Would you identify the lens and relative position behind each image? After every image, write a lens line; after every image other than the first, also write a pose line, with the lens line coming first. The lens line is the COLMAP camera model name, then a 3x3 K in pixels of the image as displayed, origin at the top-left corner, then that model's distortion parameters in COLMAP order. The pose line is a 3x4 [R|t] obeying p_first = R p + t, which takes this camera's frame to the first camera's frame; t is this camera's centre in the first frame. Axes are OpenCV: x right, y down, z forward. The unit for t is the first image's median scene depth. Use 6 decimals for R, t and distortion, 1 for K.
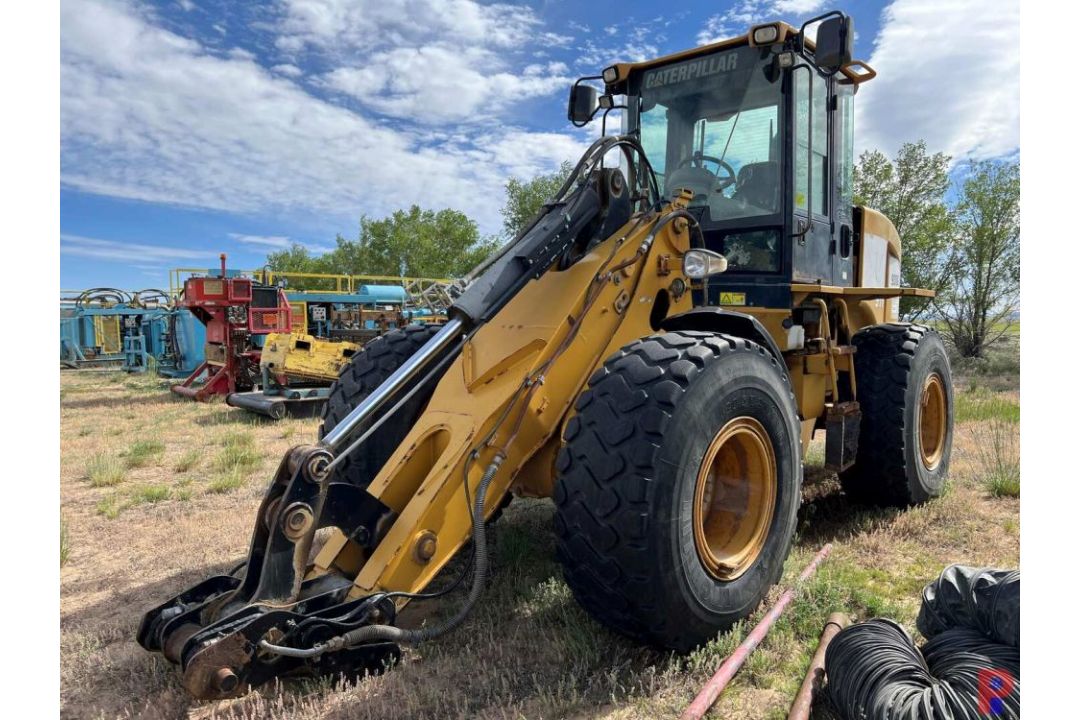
lens RADIAL K [[695.8, 0, 540.0], [0, 695.8, 360.0], [0, 0, 1]] dist [0.070820, -0.110572]
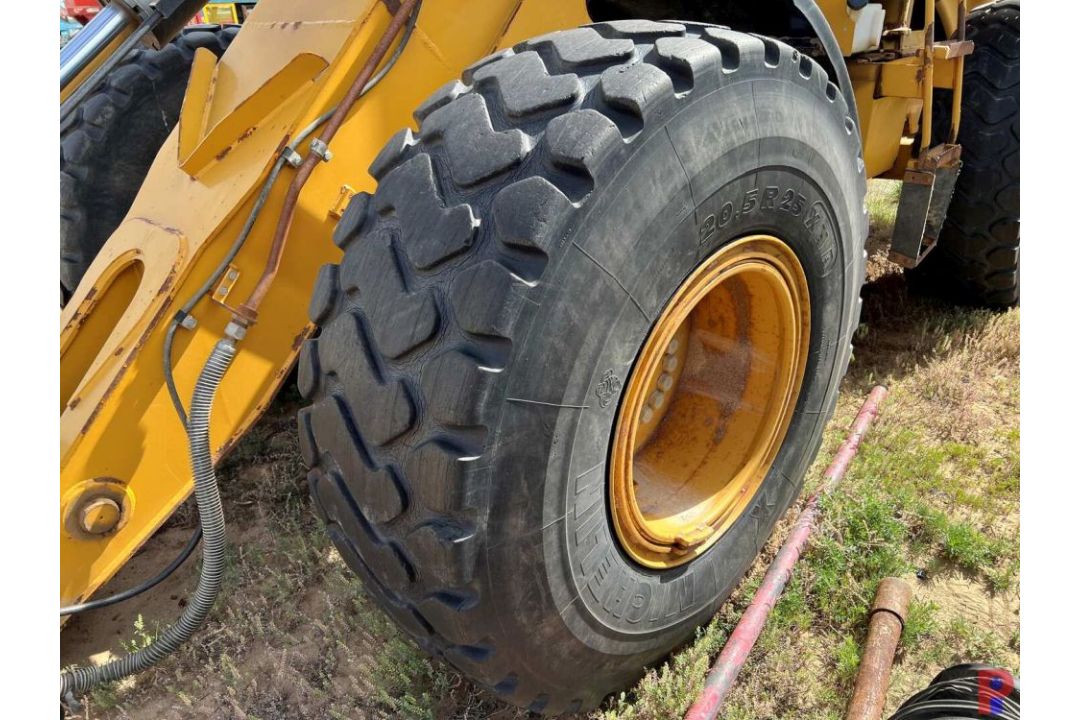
lens RADIAL K [[728.5, 0, 540.0], [0, 728.5, 360.0], [0, 0, 1]] dist [0.058741, -0.088914]
pose [[0.999332, -0.027885, -0.023634, 0.170024], [0.034661, 0.928215, 0.370427, -0.019156], [0.011608, -0.370998, 0.928561, 0.545007]]
